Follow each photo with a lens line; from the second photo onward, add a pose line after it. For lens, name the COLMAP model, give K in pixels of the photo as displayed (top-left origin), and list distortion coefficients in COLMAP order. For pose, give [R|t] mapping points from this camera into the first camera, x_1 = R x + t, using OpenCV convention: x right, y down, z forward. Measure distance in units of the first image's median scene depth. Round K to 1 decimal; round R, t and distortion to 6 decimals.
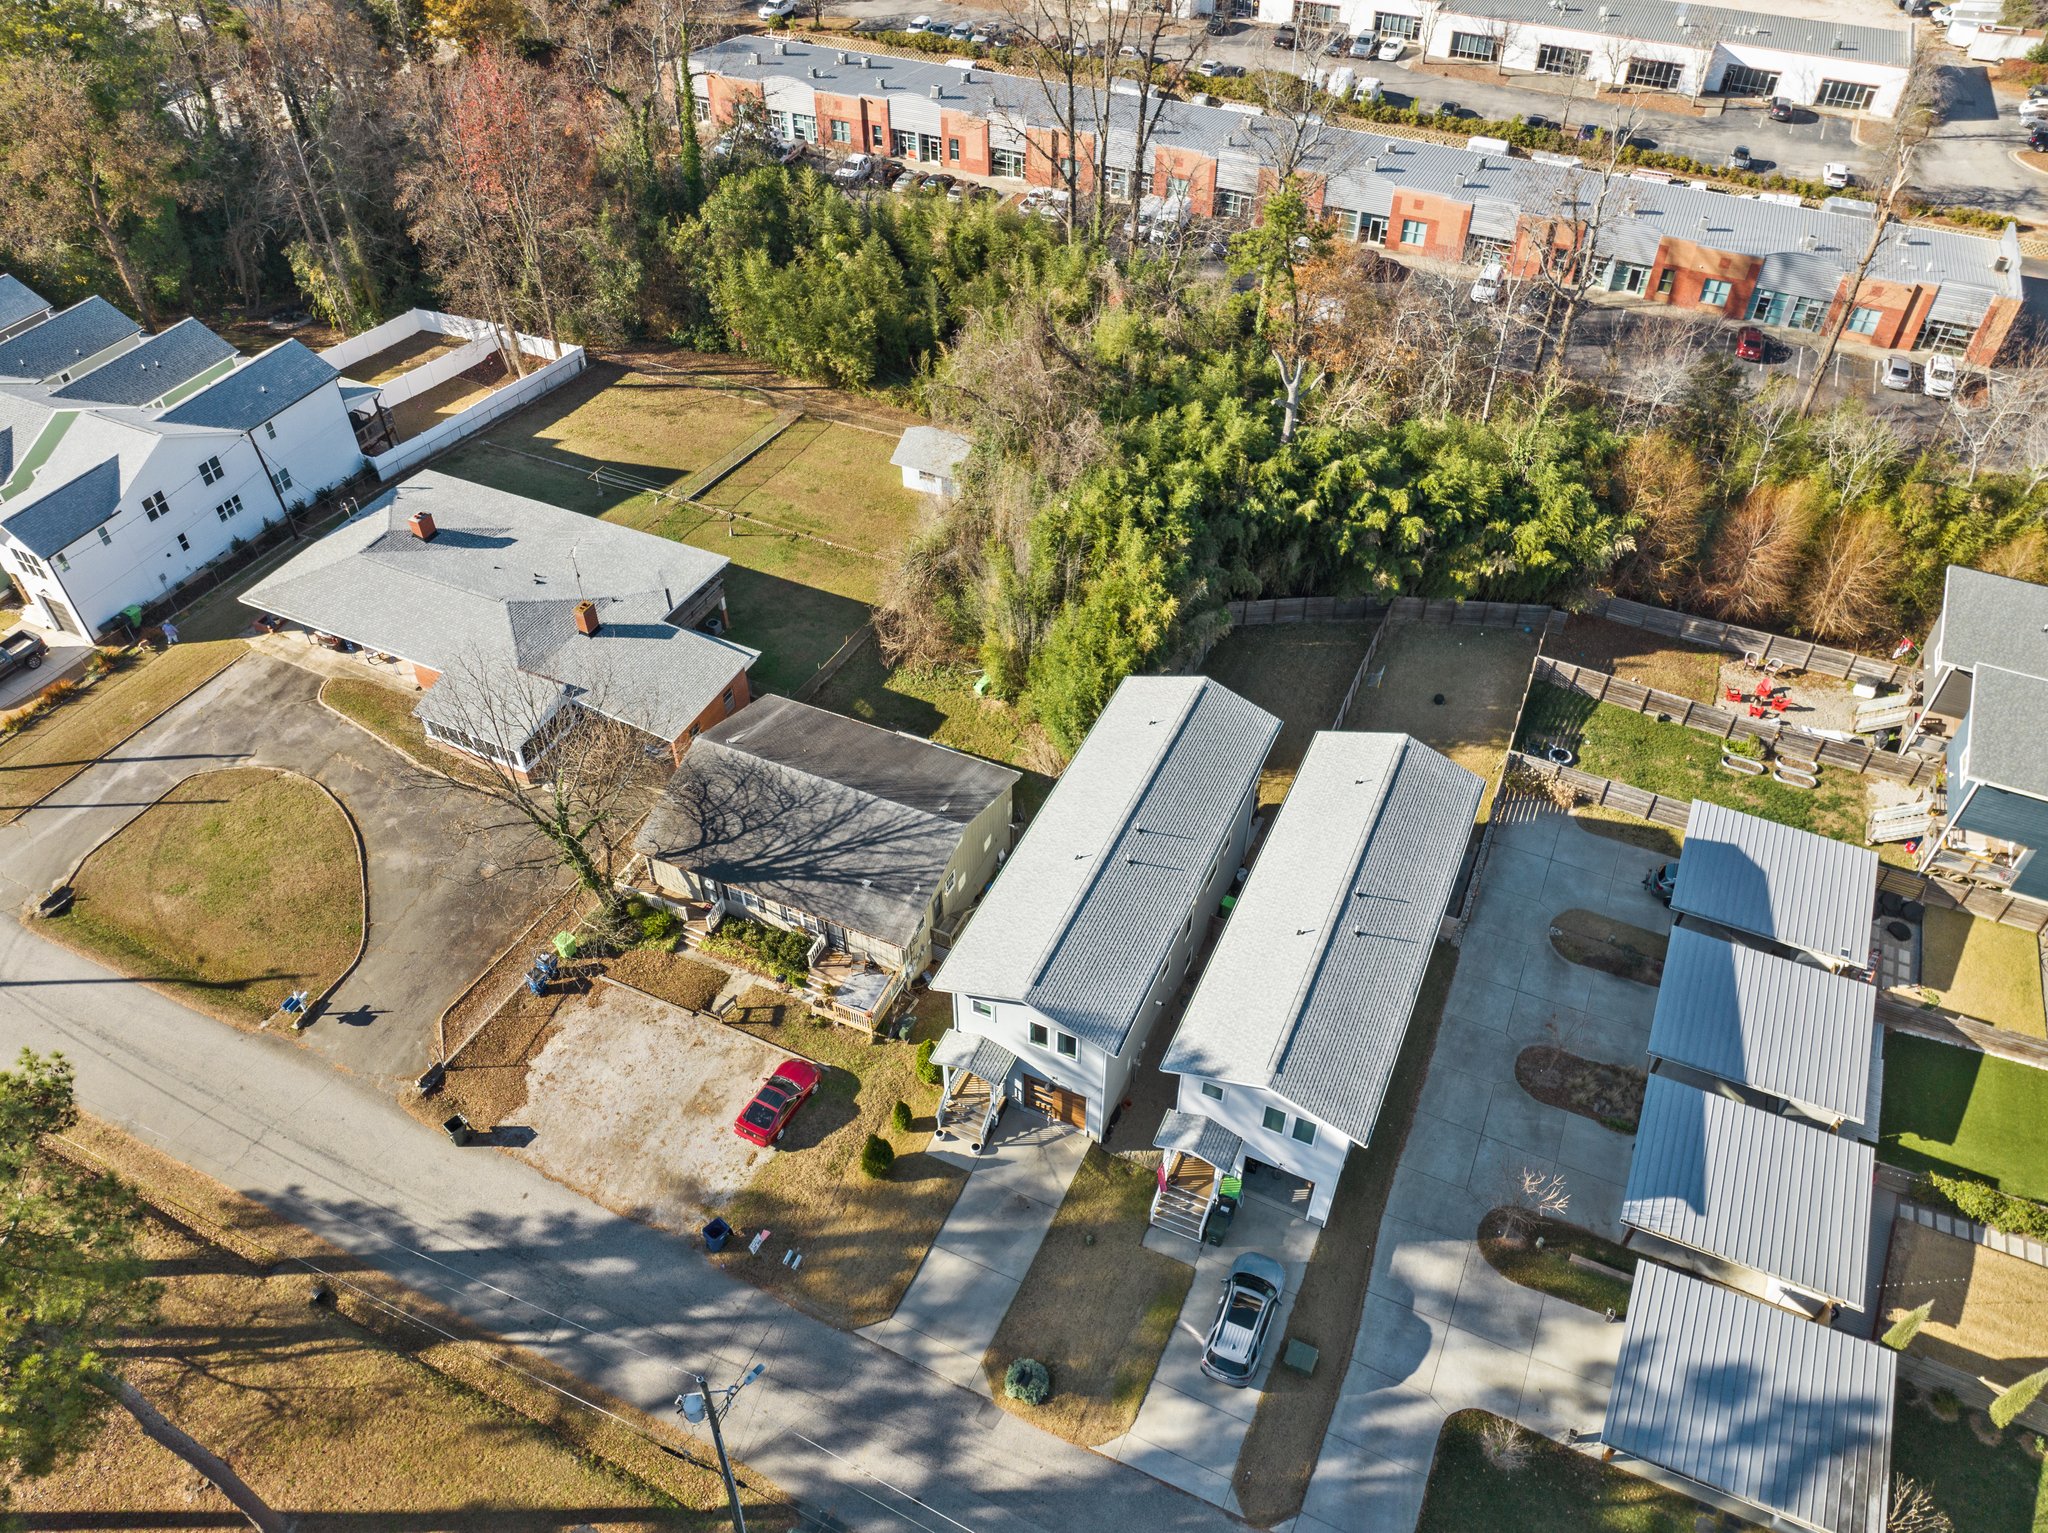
lens RADIAL K [[1457.3, 0, 1041.6], [0, 1457.3, 756.2], [0, 0, 1]] dist [-0.038153, -0.000914]
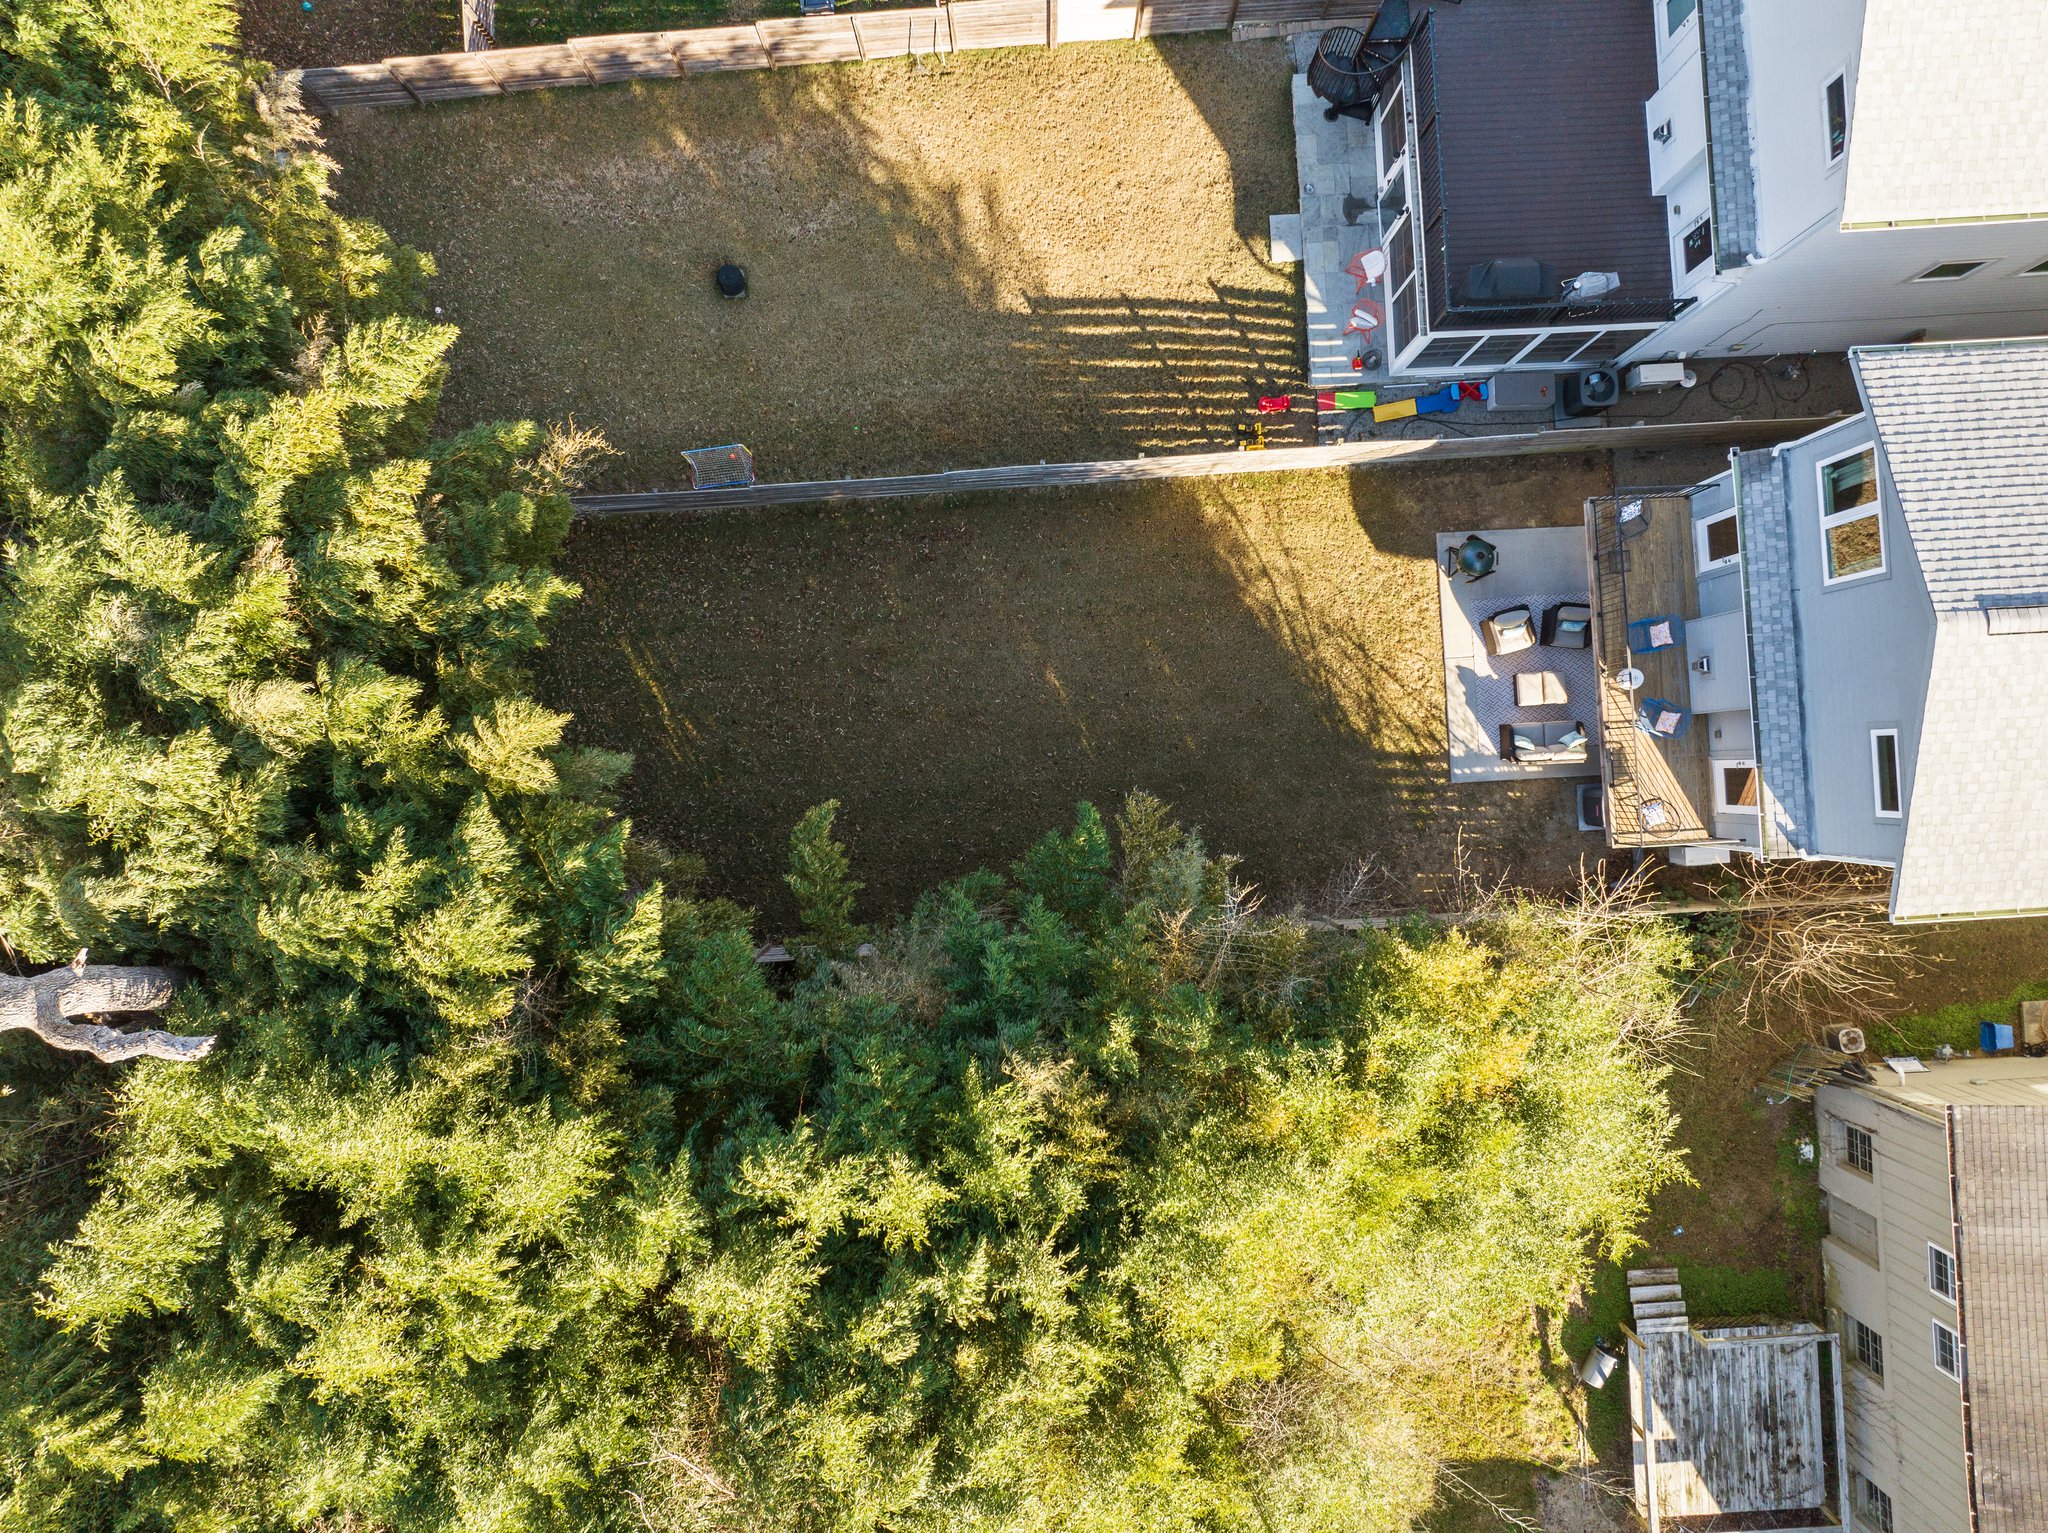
lens RADIAL K [[1441.5, 0, 1034.3], [0, 1441.5, 763.8], [0, 0, 1]] dist [-0.034883, 0.003922]
pose [[-0.464958, -0.885332, -0.001207, 0.167670], [0.606101, -0.319304, 0.728483, -0.354477], [-0.645334, 0.337982, 0.685063, 0.932247]]
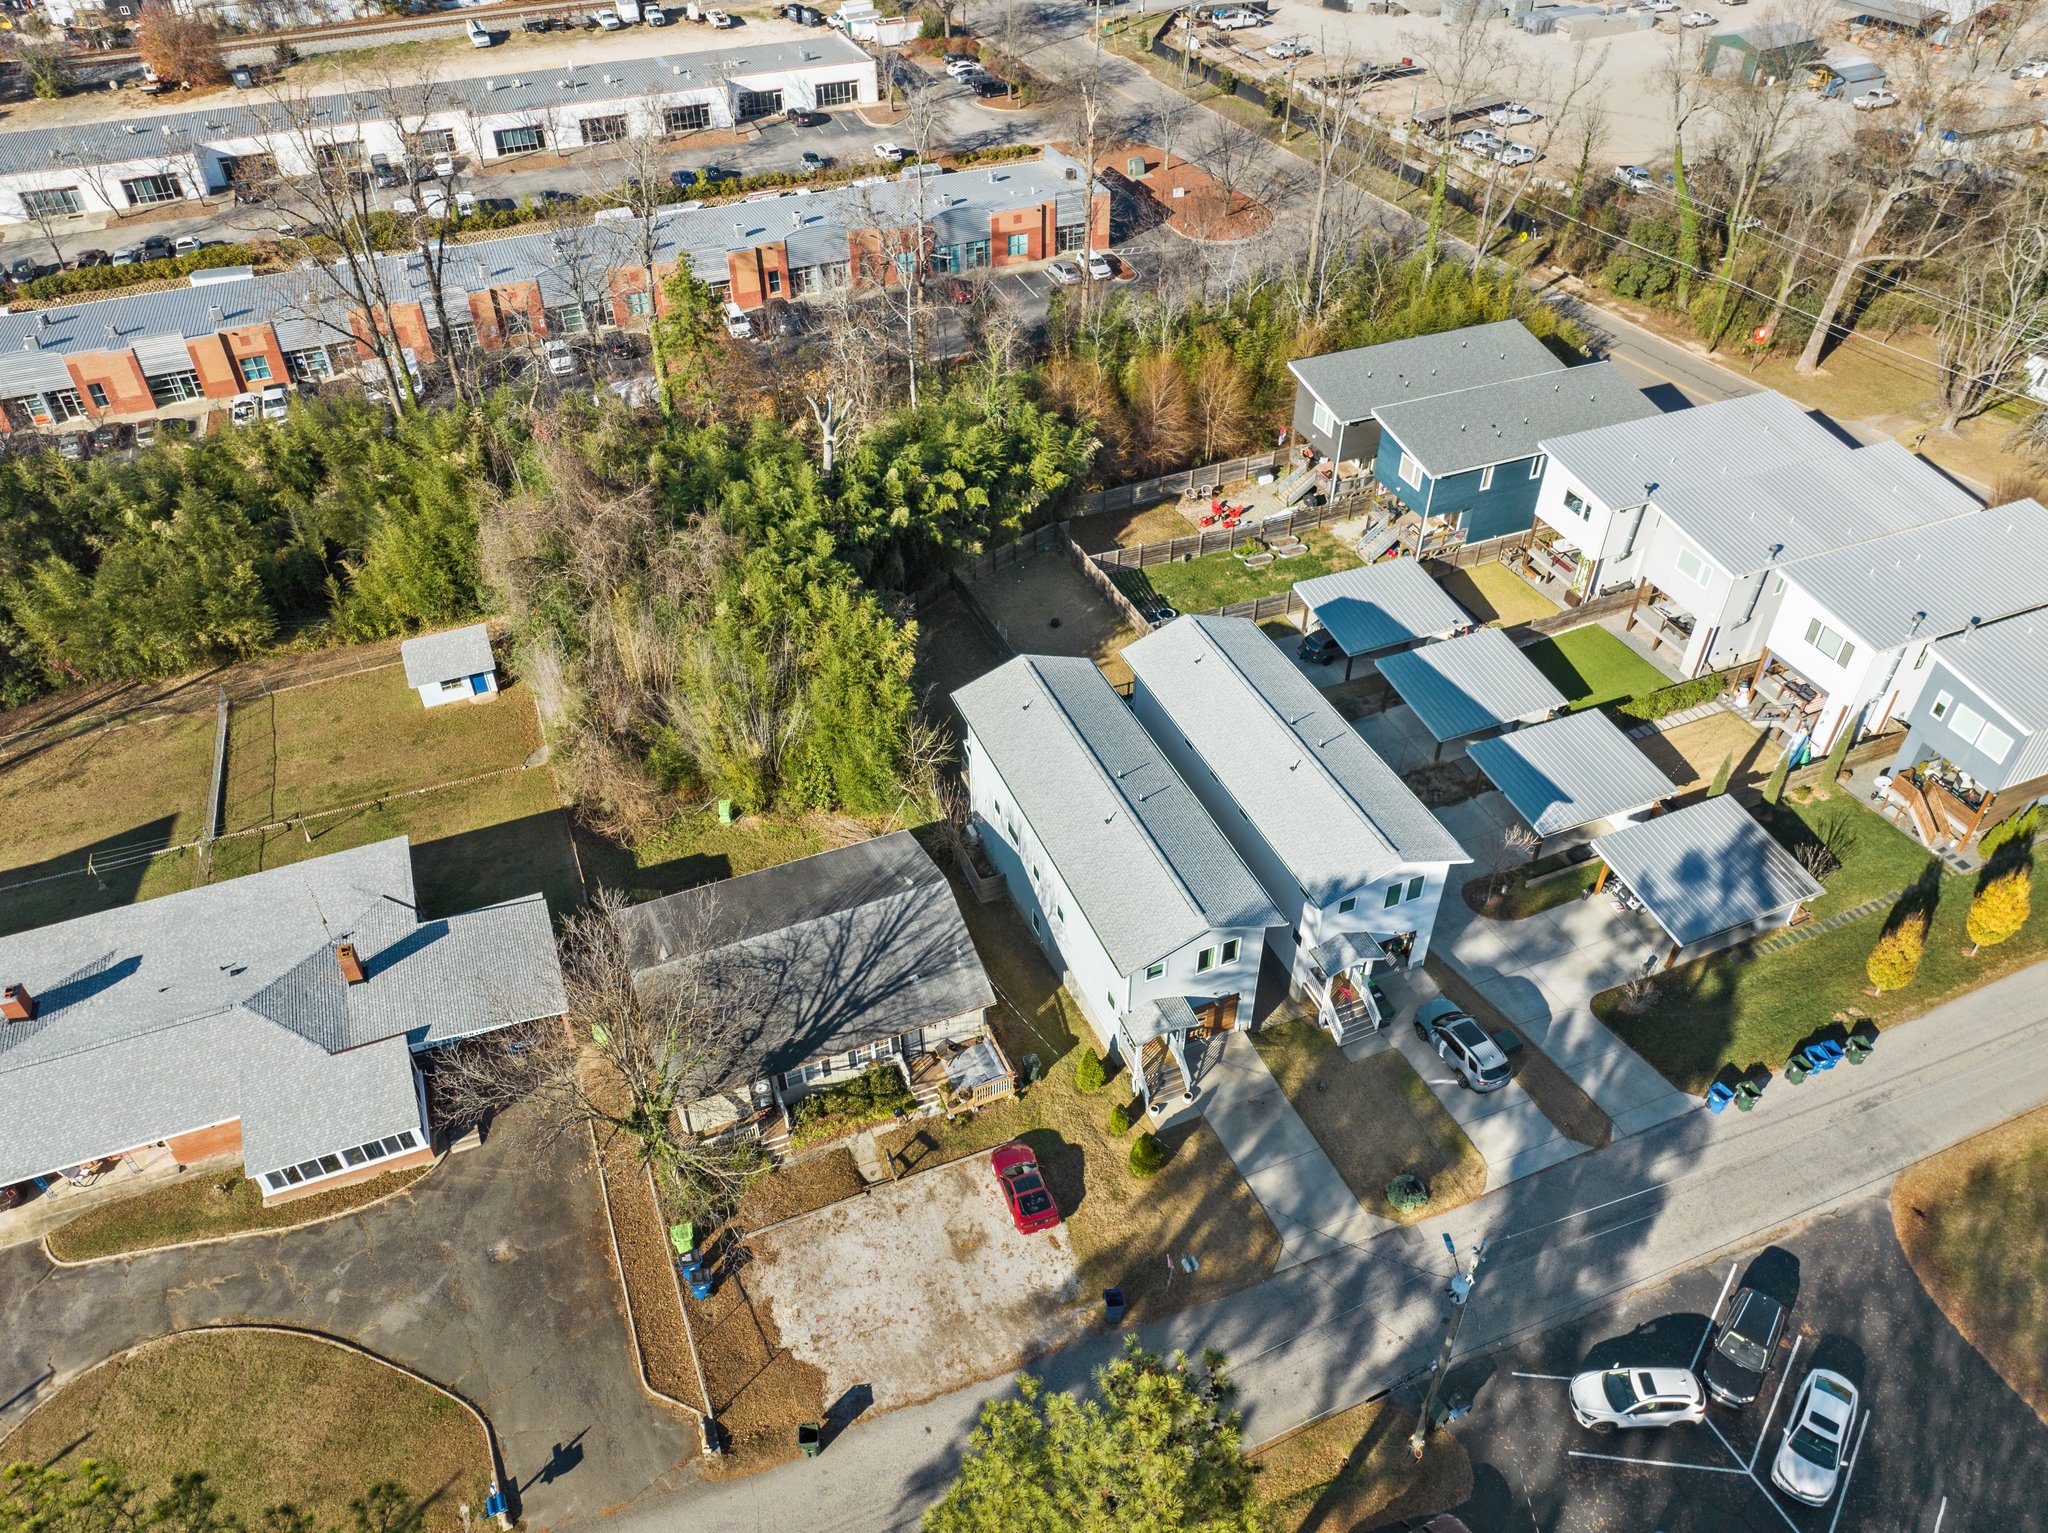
lens RADIAL K [[1457.3, 0, 1041.6], [0, 1457.3, 756.2], [0, 0, 1]] dist [-0.038153, -0.000914]
pose [[0.680639, -0.476147, 0.556789, -0.517822], [0.505346, 0.855388, 0.113744, -0.105450], [-0.530430, 0.203952, 0.822829, 0.109894]]
